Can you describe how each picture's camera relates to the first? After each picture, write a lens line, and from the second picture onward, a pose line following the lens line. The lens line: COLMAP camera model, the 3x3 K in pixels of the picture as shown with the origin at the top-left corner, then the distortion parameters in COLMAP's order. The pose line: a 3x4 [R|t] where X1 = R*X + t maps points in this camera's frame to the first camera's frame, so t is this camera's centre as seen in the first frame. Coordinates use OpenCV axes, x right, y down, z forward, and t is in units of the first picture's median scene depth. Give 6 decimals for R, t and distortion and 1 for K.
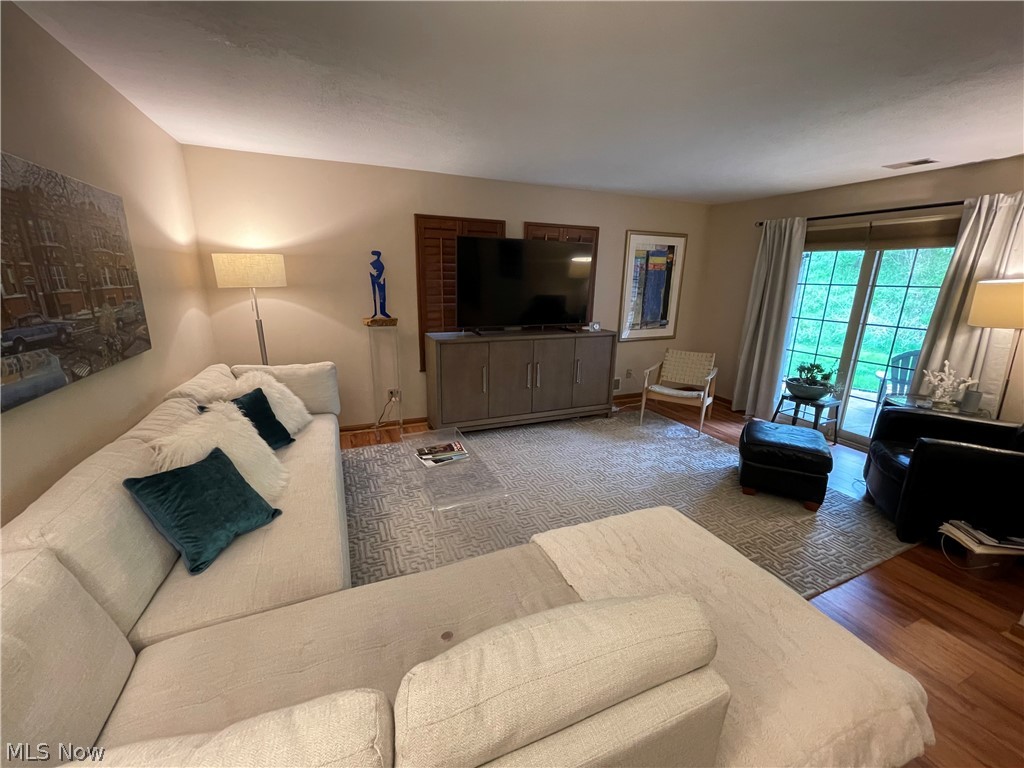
lens RADIAL K [[415.3, 0, 512.1], [0, 415.3, 385.0], [0, 0, 1]] dist [-0.004851, 0.001430]
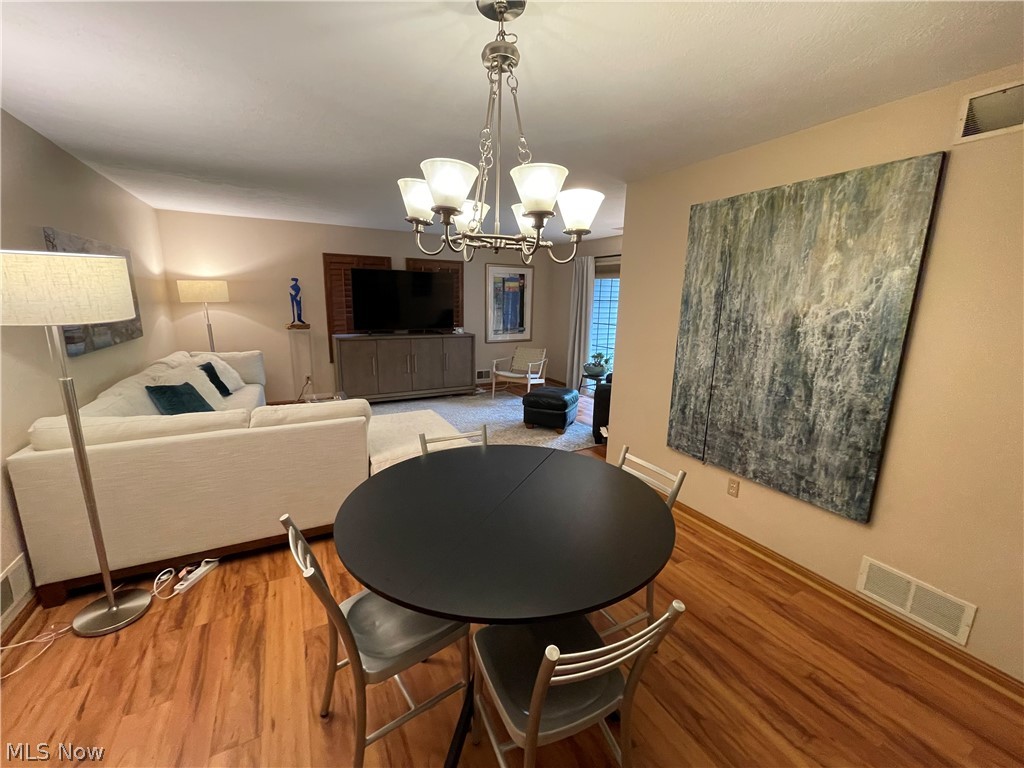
lens RADIAL K [[415.3, 0, 512.1], [0, 415.3, 385.0], [0, 0, 1]] dist [-0.004851, 0.001430]
pose [[0.995407, -0.019309, 0.093771, 0.293786], [0.023802, 0.998610, -0.047036, 0.140790], [-0.092732, 0.049052, 0.994482, -0.508185]]
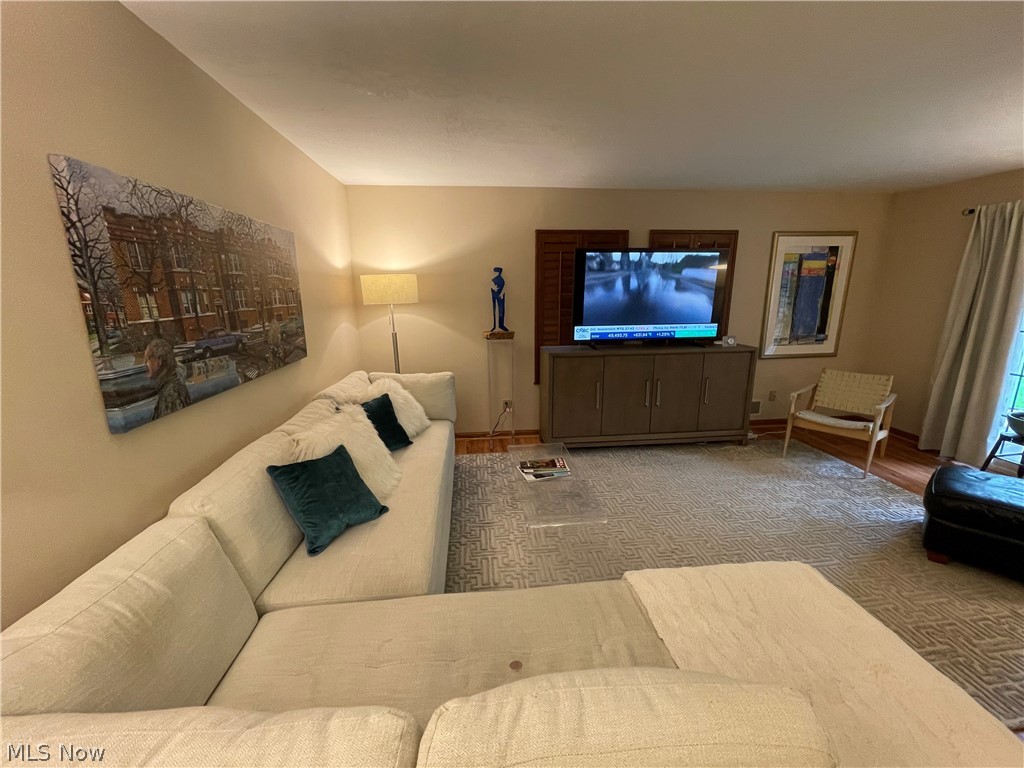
lens RADIAL K [[415.3, 0, 512.1], [0, 415.3, 385.0], [0, 0, 1]] dist [-0.004851, 0.001430]
pose [[0.954097, 0.040330, -0.296770, 0.029688], [-0.049512, 0.998497, -0.023484, -0.004403], [0.295377, 0.037099, 0.954660, 0.022345]]
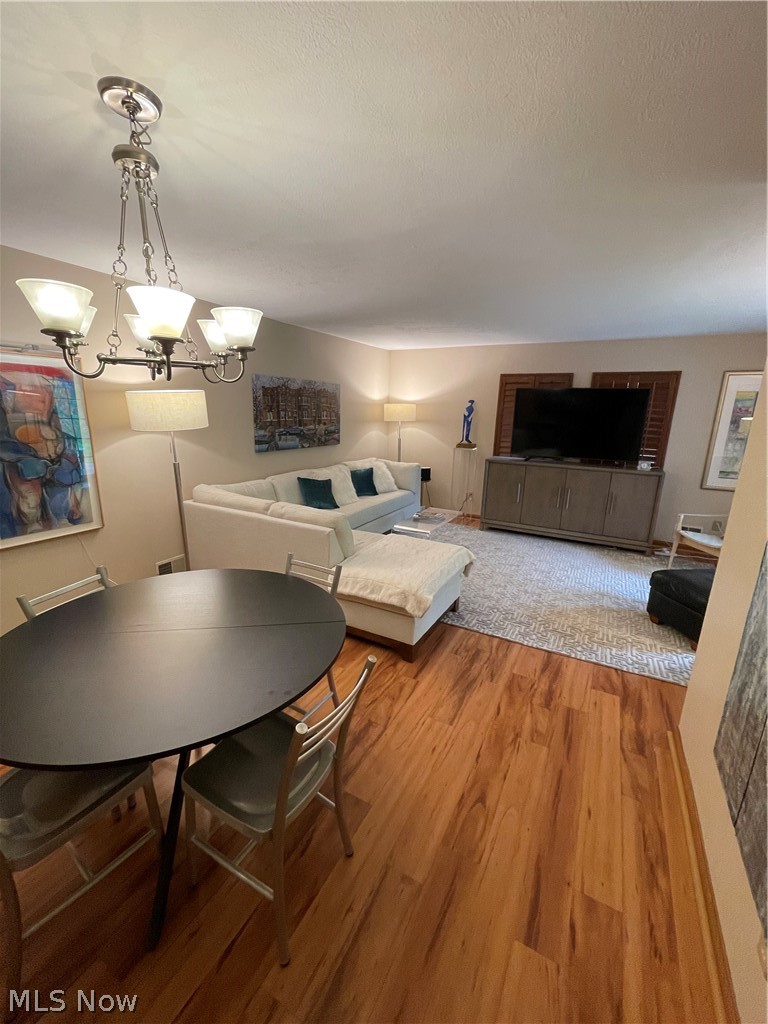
lens RADIAL K [[415.3, 0, 384.0], [0, 415.3, 512.0], [0, 0, 1]] dist [-0.004851, 0.001430]
pose [[0.618546, 0.184744, -0.763721, 0.747914], [-0.210306, 0.975430, 0.065627, 0.053406], [0.757081, 0.120021, 0.642201, -0.198754]]
